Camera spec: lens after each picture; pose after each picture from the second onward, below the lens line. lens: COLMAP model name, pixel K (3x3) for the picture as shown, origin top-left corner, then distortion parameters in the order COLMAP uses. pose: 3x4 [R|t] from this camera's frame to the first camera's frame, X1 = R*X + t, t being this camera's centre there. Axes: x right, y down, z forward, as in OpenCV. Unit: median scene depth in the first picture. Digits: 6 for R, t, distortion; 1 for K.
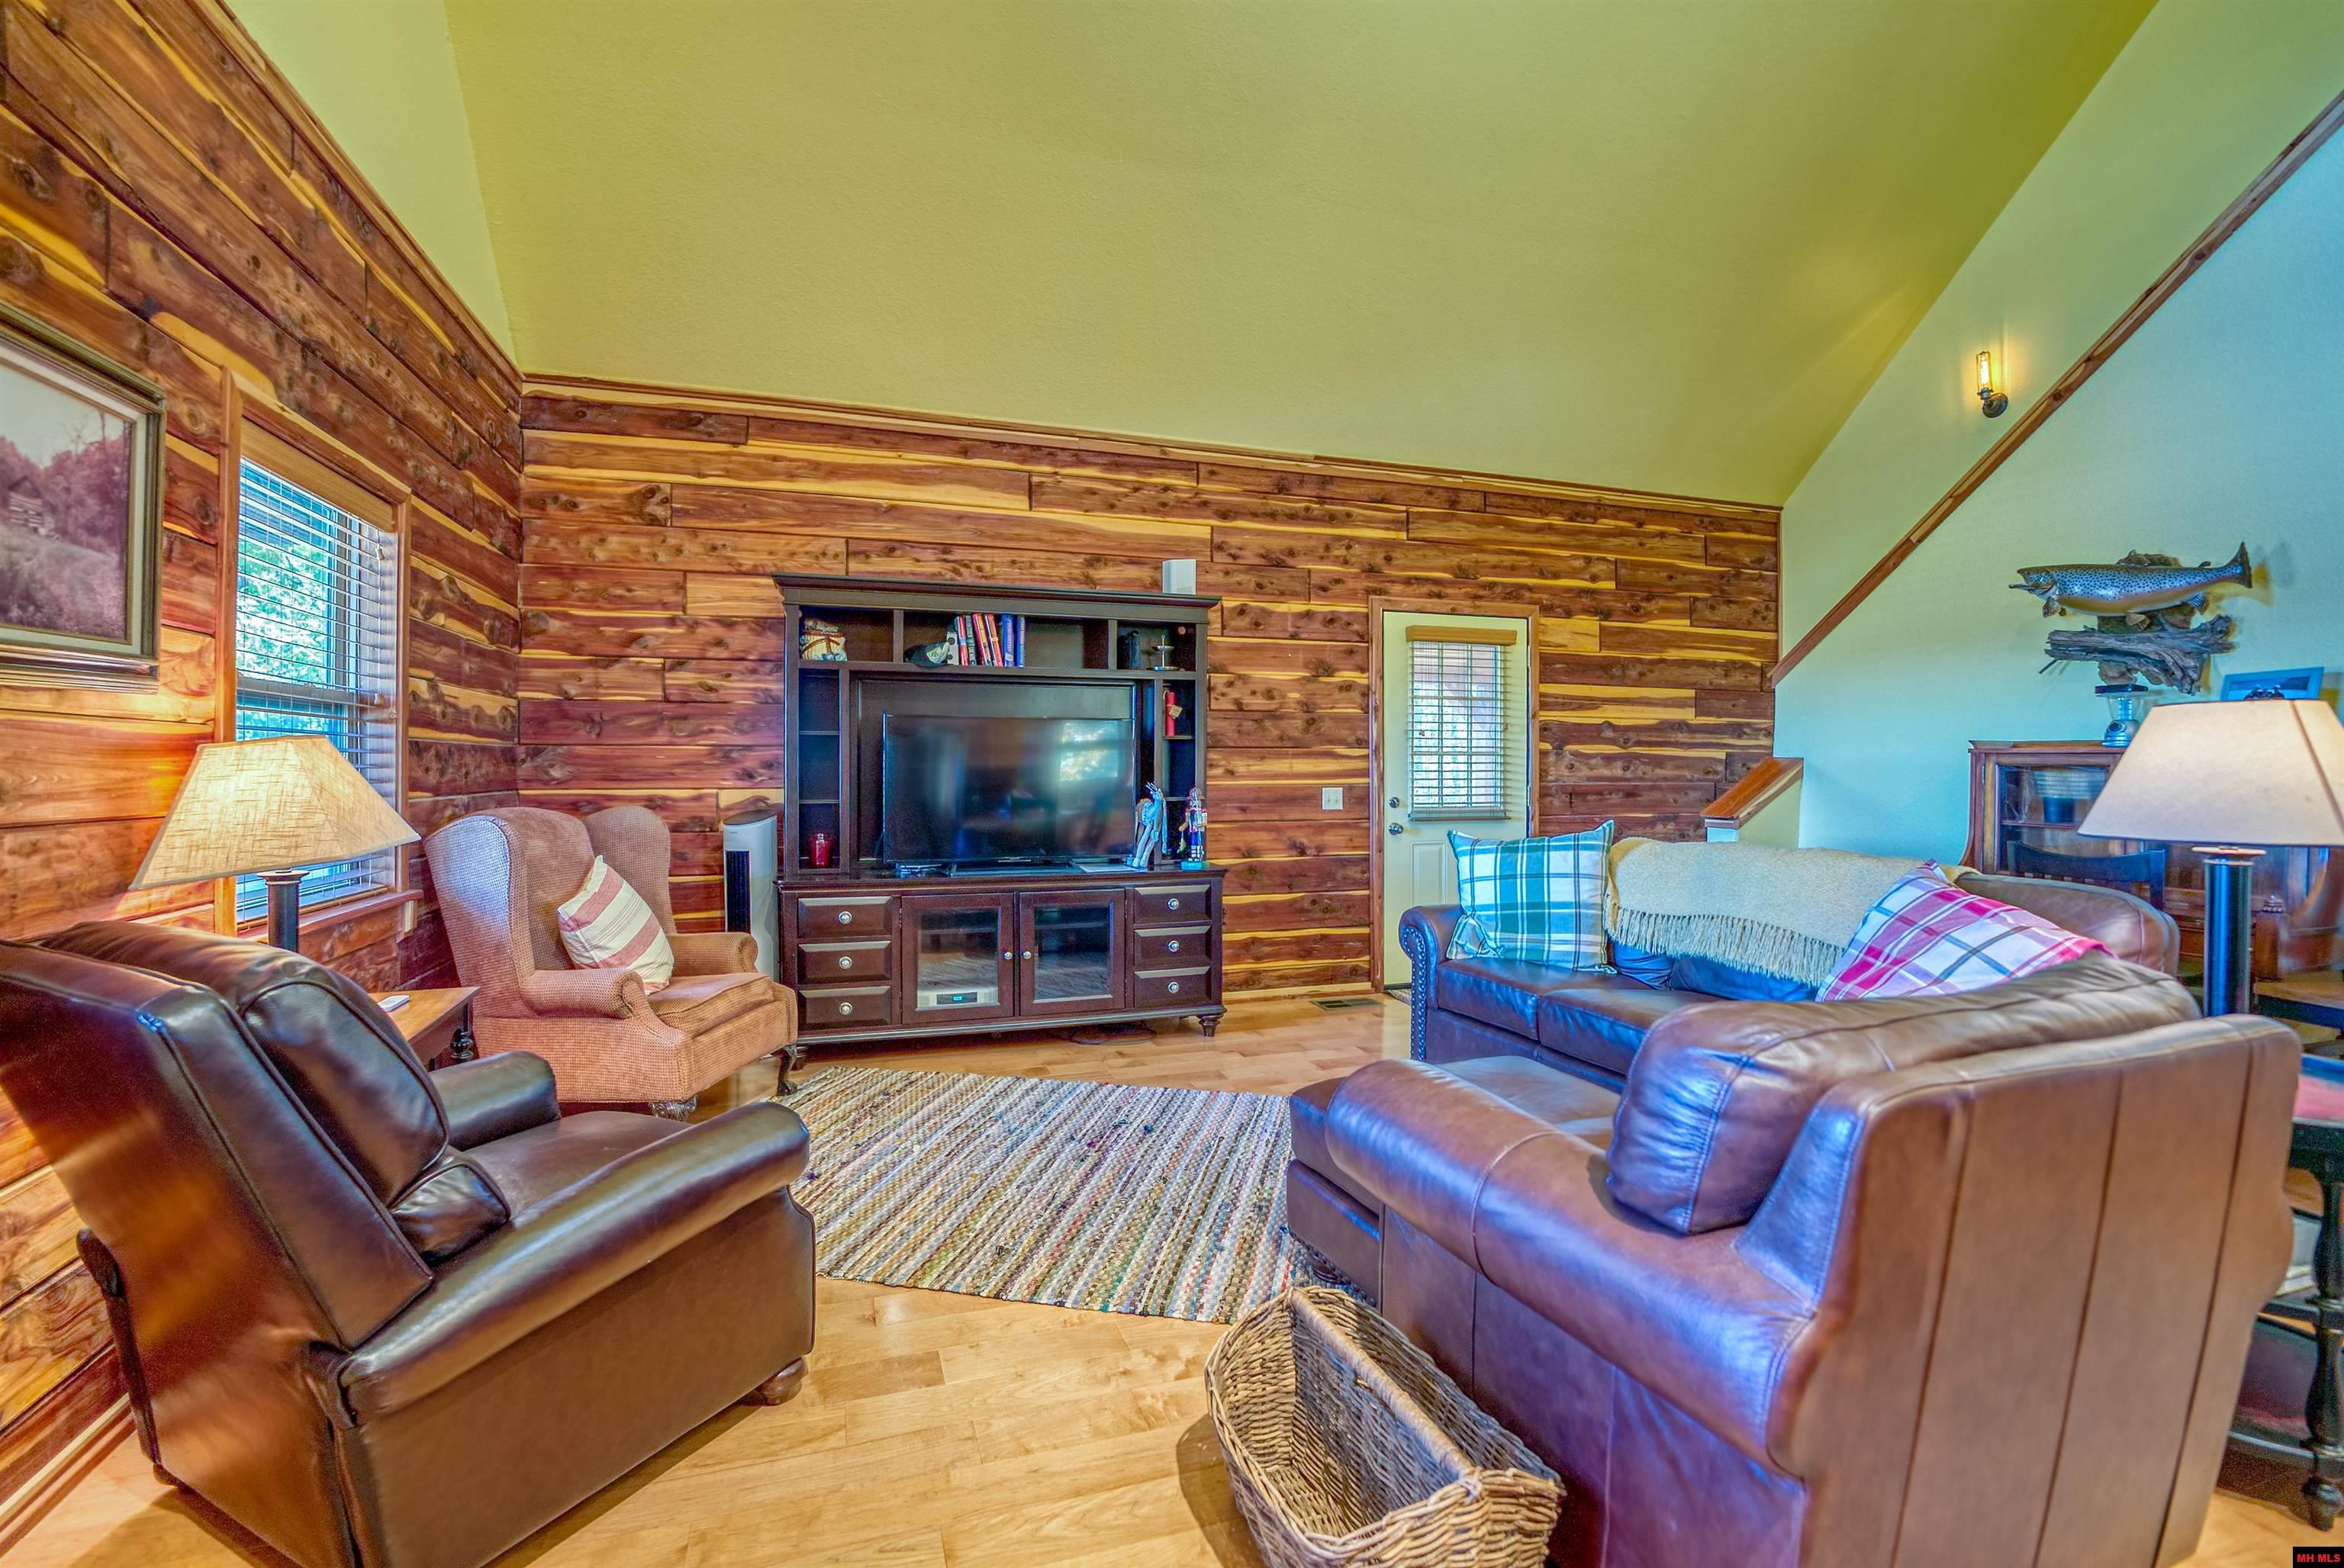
lens RADIAL K [[1030.7, 0, 1203.6], [0, 1030.7, 774.2], [0, 0, 1]] dist [-0.025078, 0.000413]
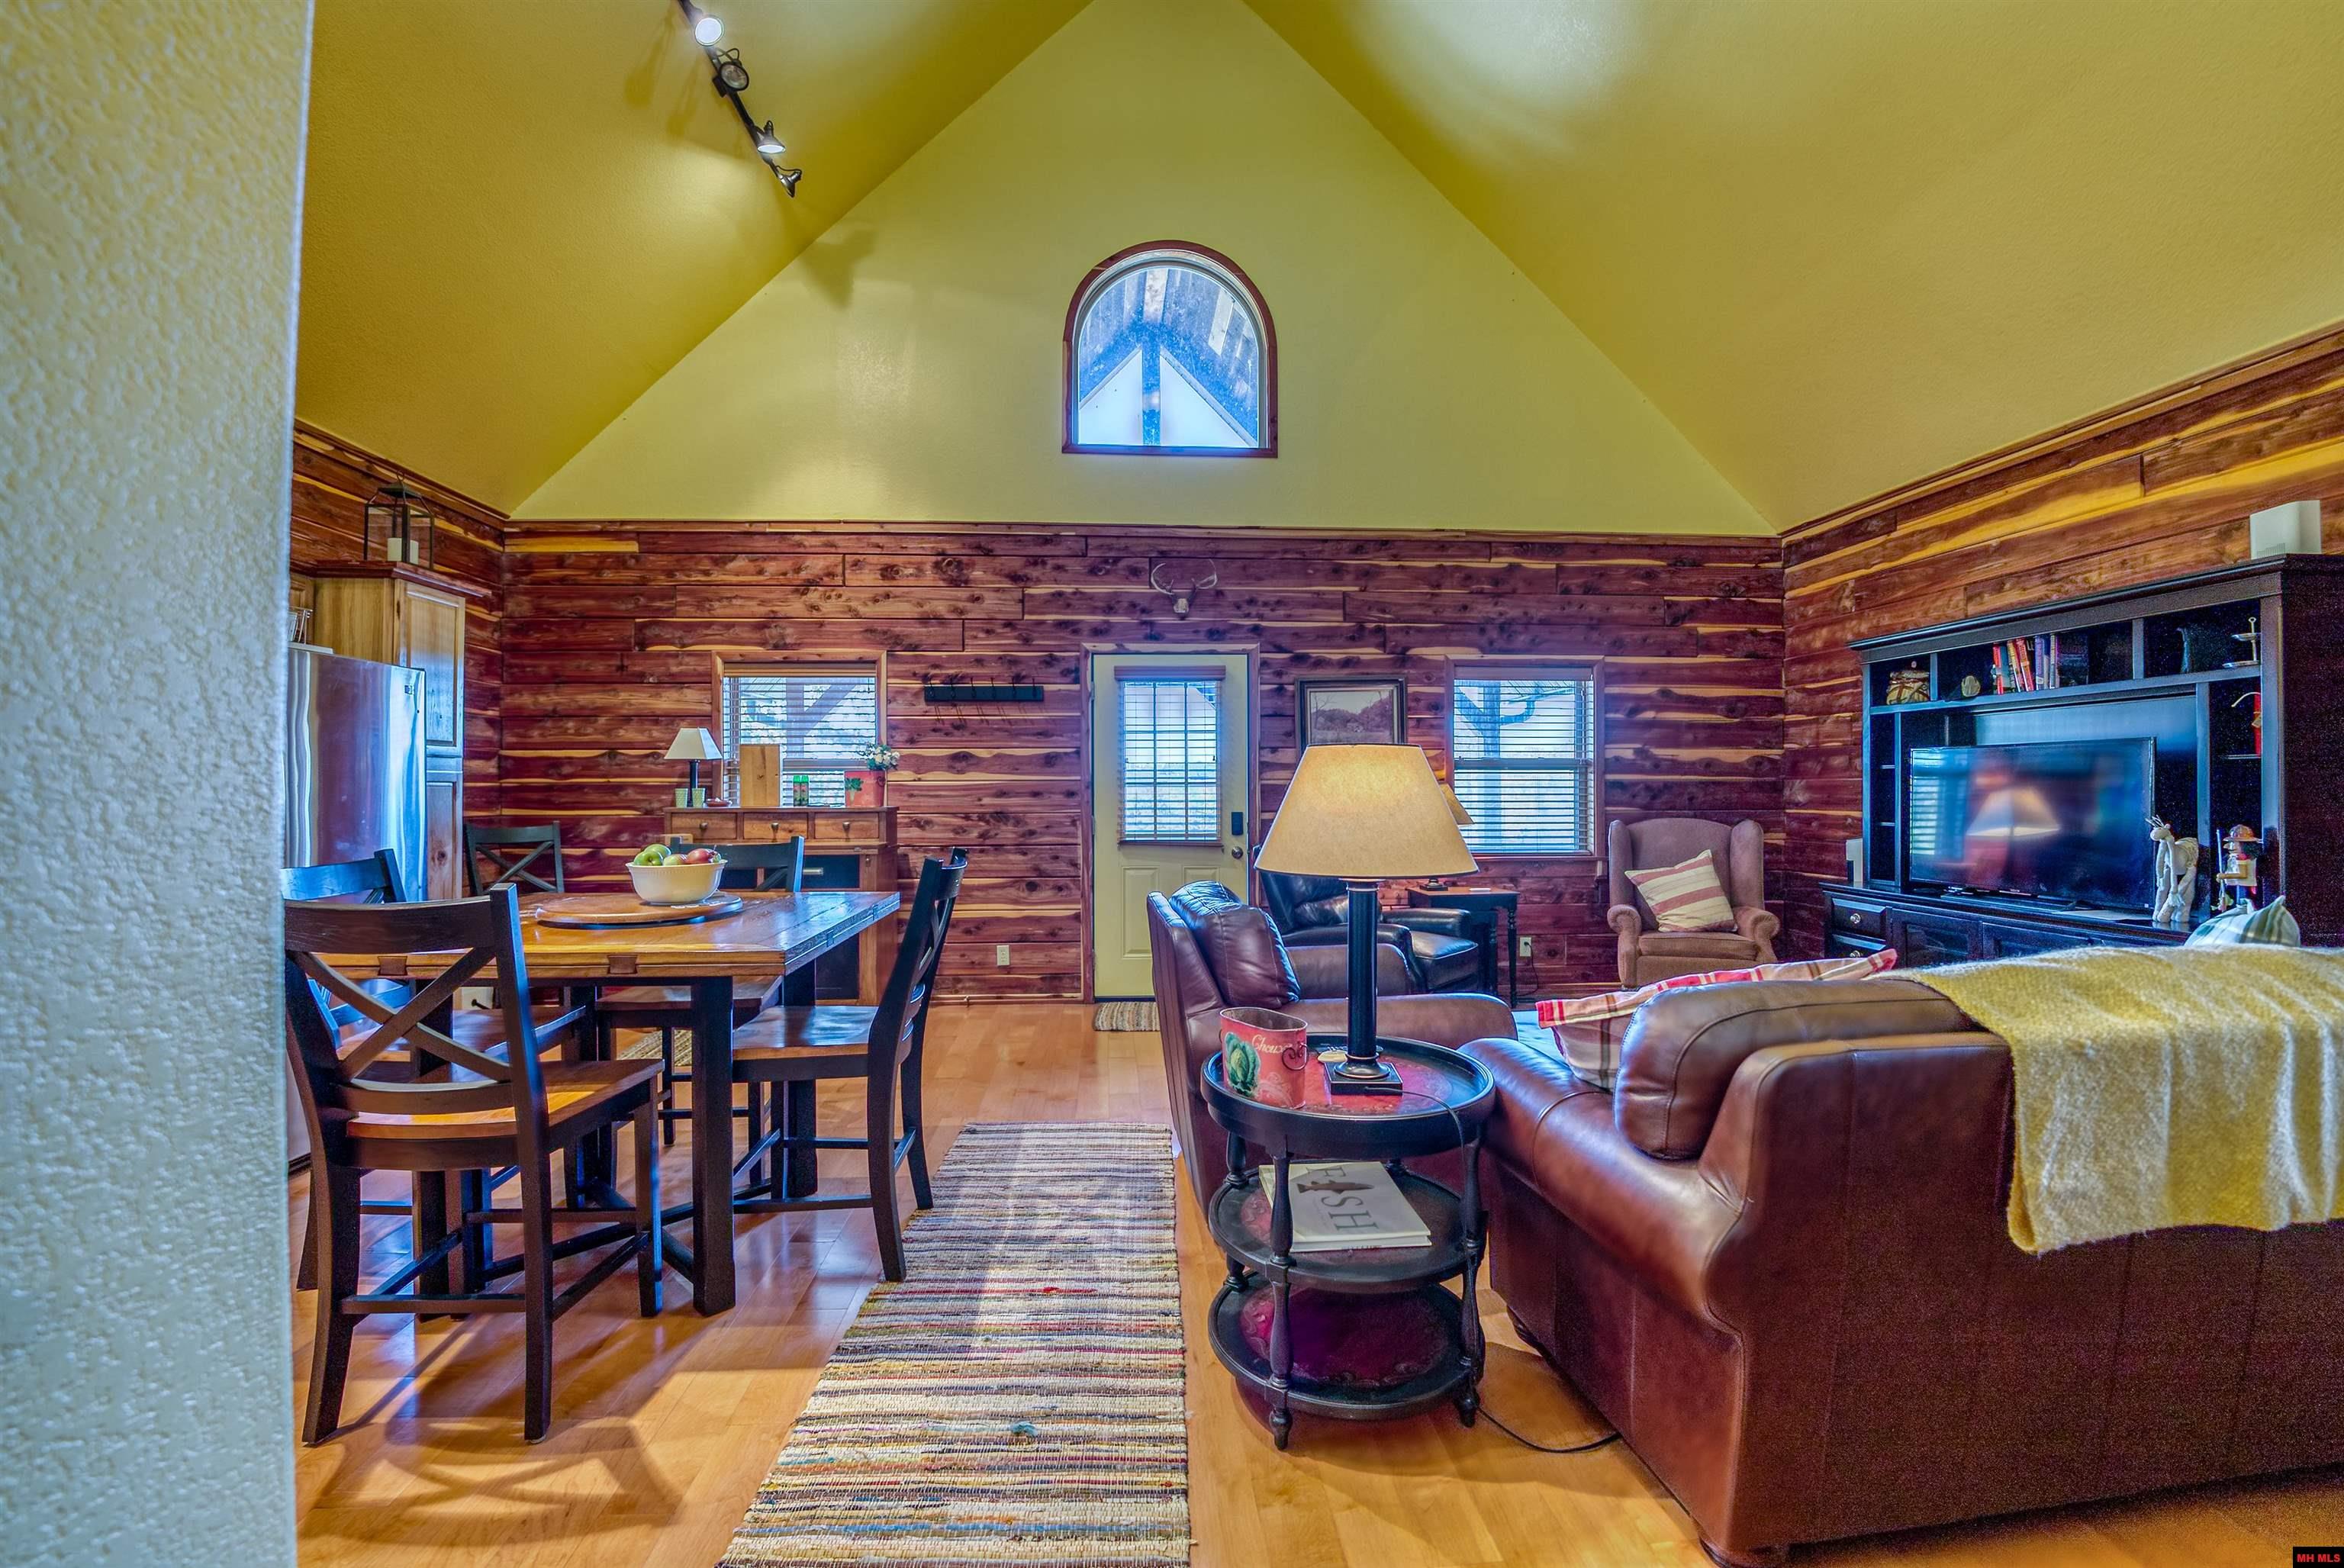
lens RADIAL K [[976.4, 0, 1167.4], [0, 976.4, 781.6], [0, 0, 1]] dist [-0.029999, 0.003364]
pose [[-0.266476, -0.009414, -0.963795, 0.787868], [-0.004122, 0.999954, -0.008628, -0.007875], [0.963833, 0.001674, -0.266503, 0.413264]]
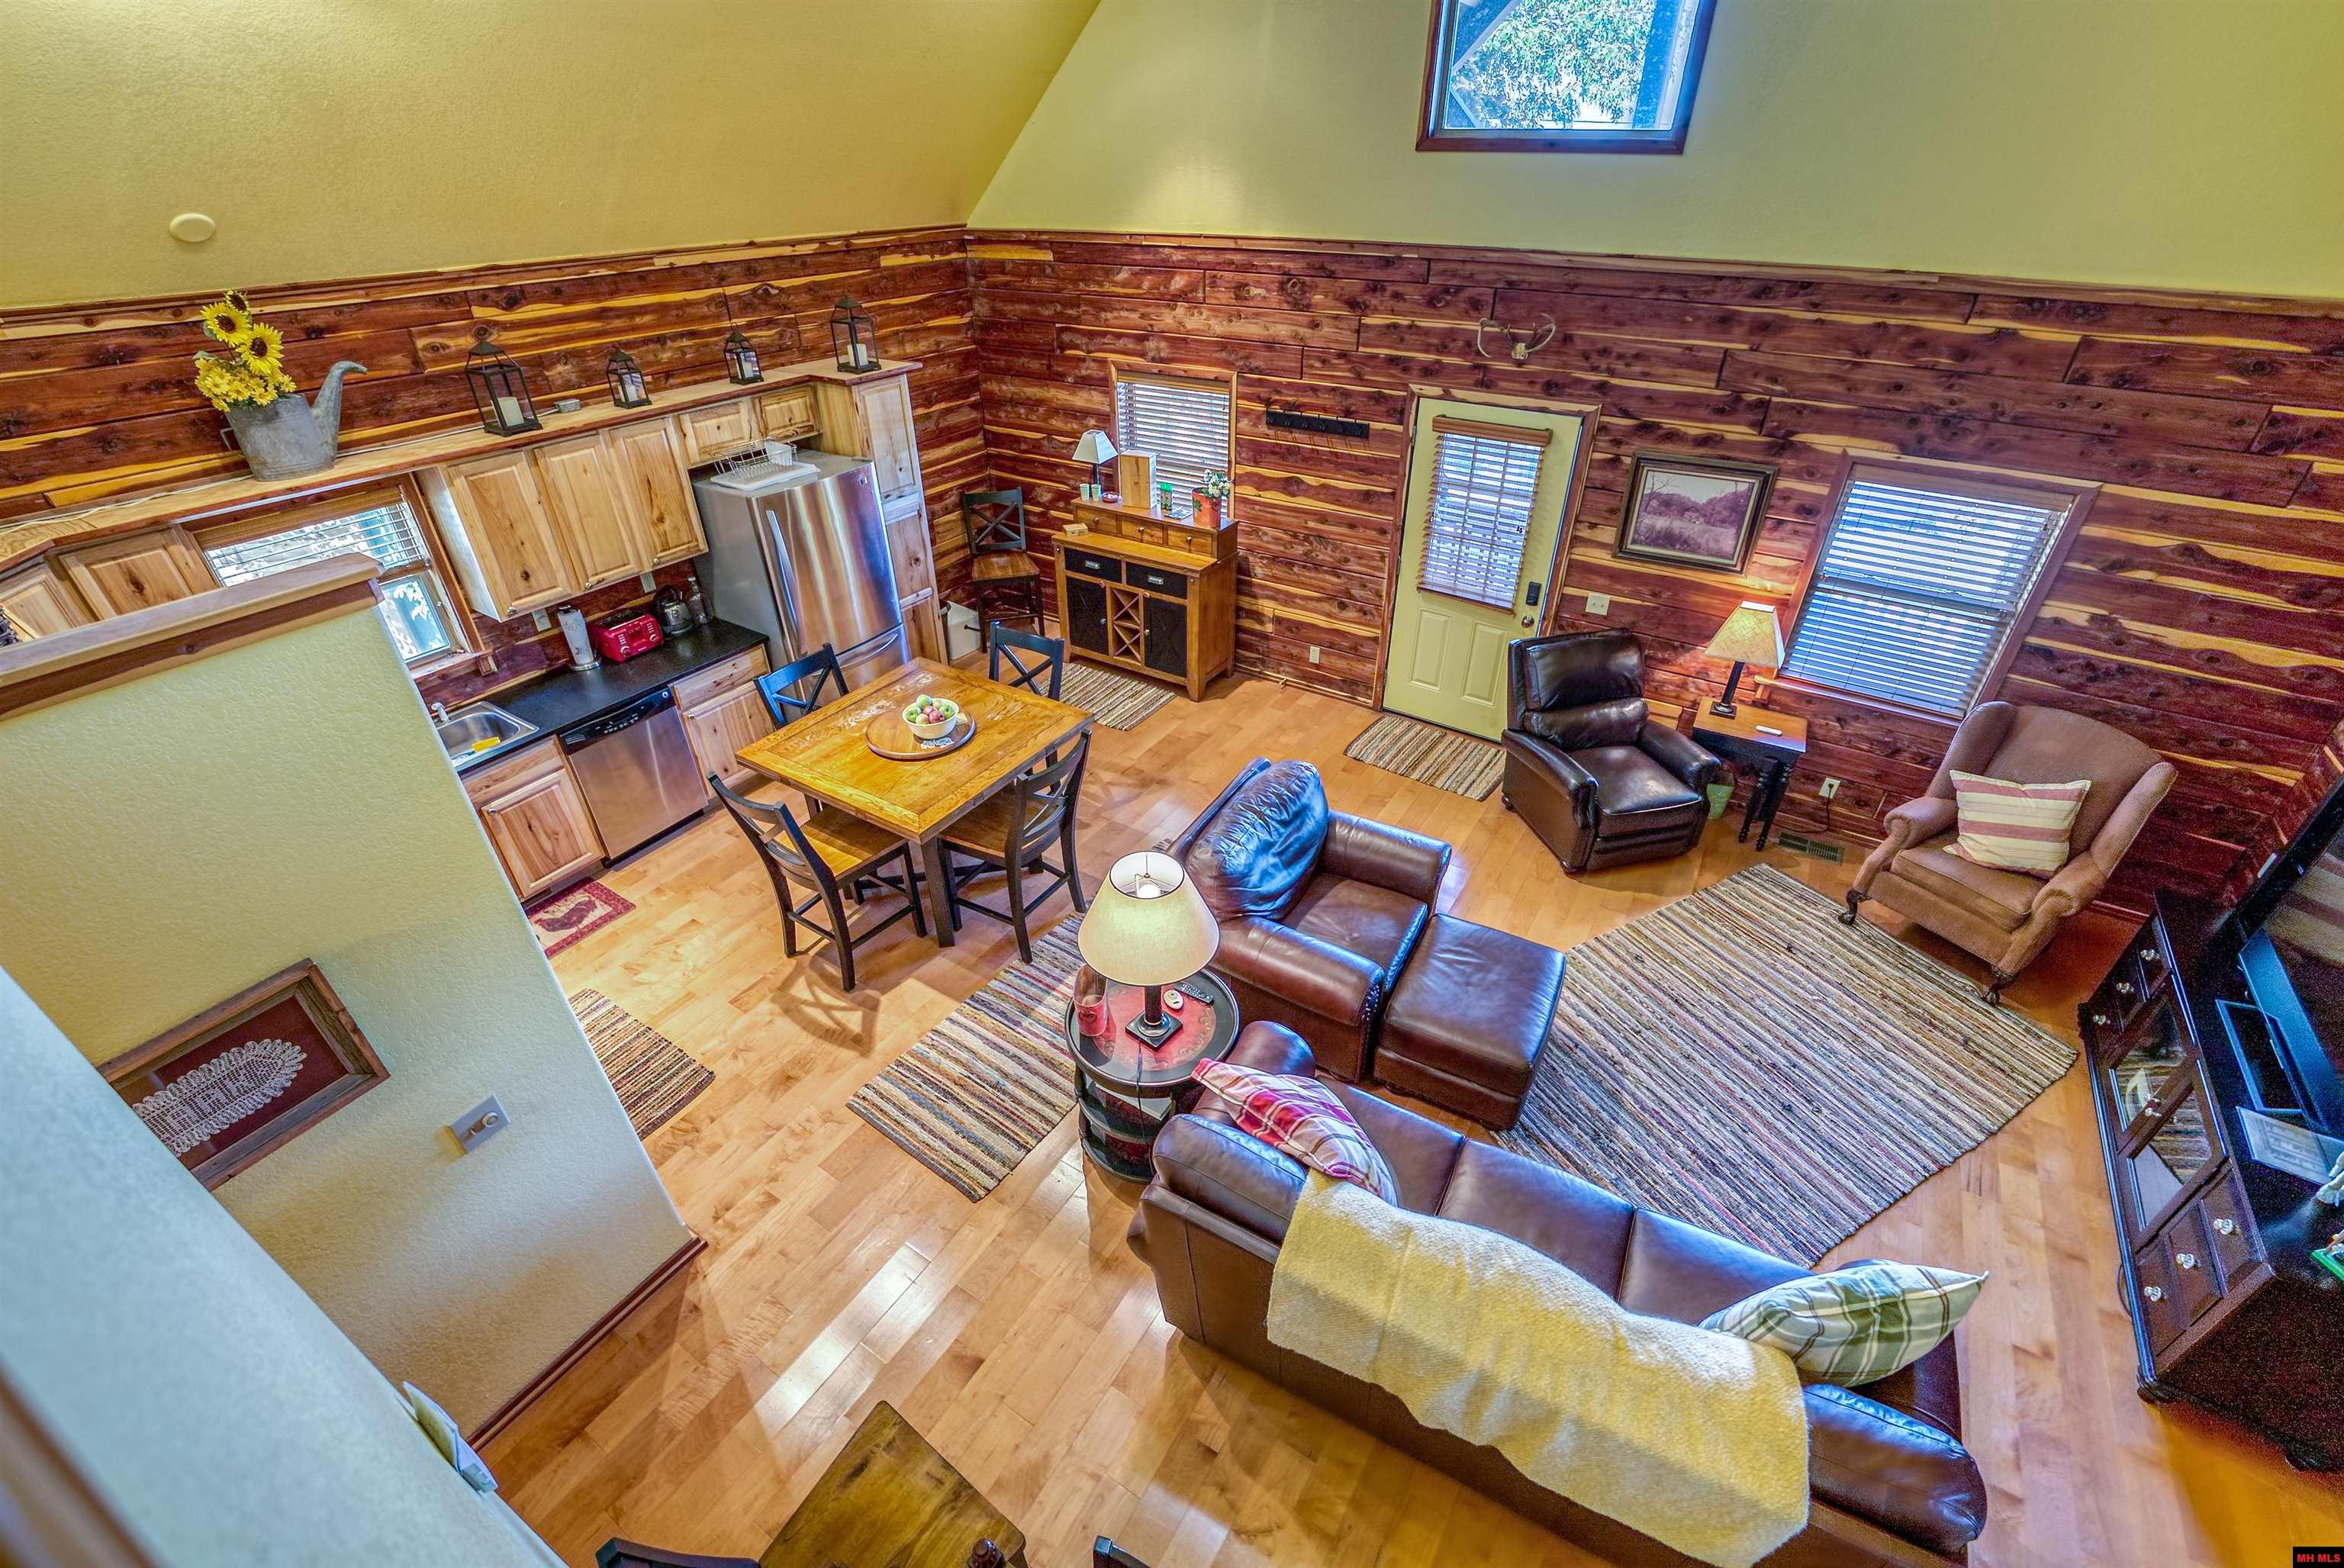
lens RADIAL K [[976.4, 0, 1173.6], [0, 976.4, 789.2], [0, 0, 1]] dist [-0.029999, 0.003364]
pose [[-0.788501, 0.343958, -0.509862, 0.650505], [0.000794, 0.829567, 0.558407, -0.403749], [0.615033, 0.439899, -0.654388, 0.762691]]
